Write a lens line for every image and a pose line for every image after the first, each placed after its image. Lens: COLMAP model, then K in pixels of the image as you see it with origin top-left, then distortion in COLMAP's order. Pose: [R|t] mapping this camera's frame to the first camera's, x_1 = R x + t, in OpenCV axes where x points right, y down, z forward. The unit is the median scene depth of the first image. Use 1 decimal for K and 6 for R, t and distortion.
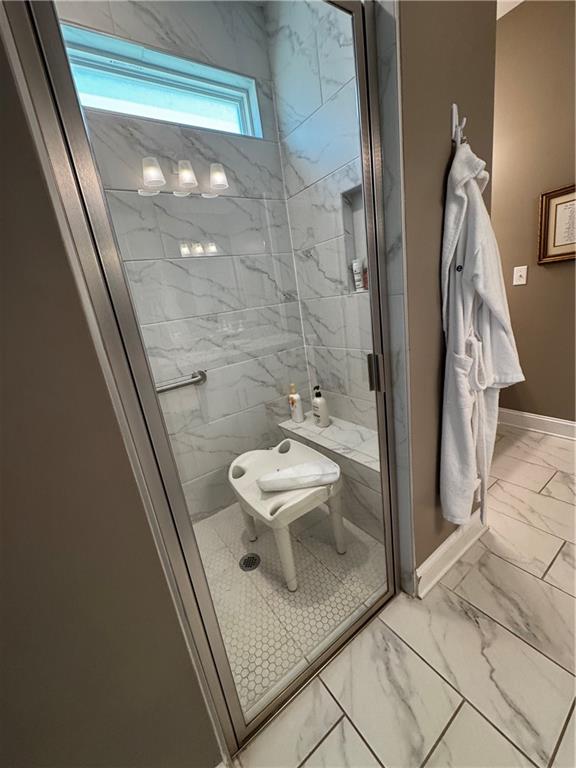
lens RADIAL K [[308.2, 0, 288.4], [0, 308.2, 383.5], [0, 0, 1]] dist [-0.004591, 0.001225]
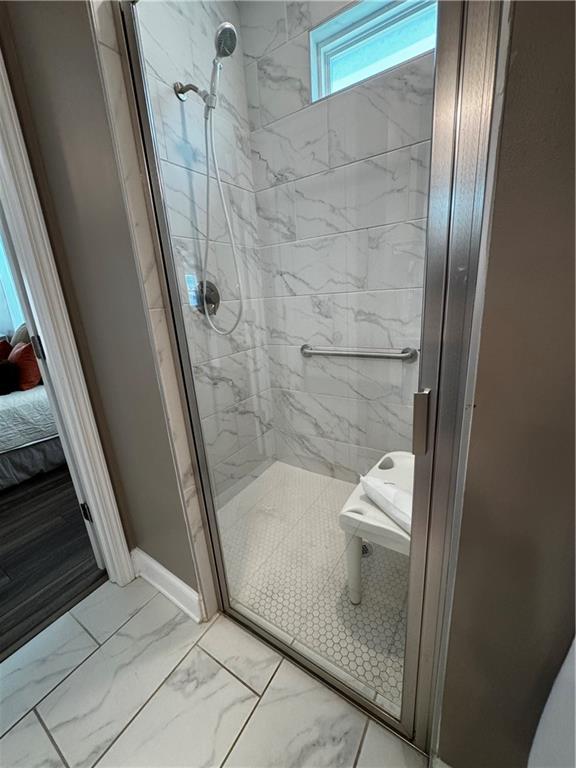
lens RADIAL K [[308.2, 0, 287.5], [0, 308.2, 382.4], [0, 0, 1]] dist [-0.004591, 0.001225]
pose [[0.368481, 0.358854, -0.857581, 0.491506], [-0.227929, 0.929210, 0.290891, -0.159976], [0.901260, 0.088280, 0.424189, 0.369191]]
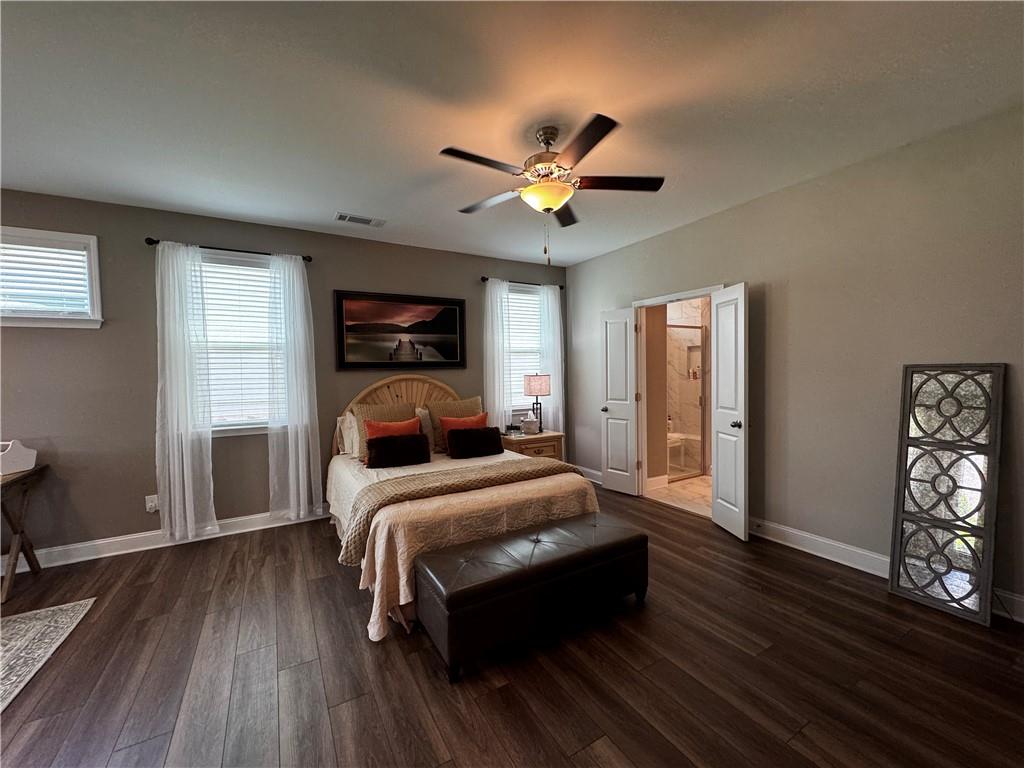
lens RADIAL K [[411.0, 0, 515.9], [0, 411.0, 382.8], [0, 0, 1]] dist [-0.004591, 0.001225]
pose [[0.988725, 0.116983, -0.093472, -0.994488], [-0.135018, 0.966406, -0.218698, 0.753797], [0.064748, 0.228853, 0.971305, -2.700150]]
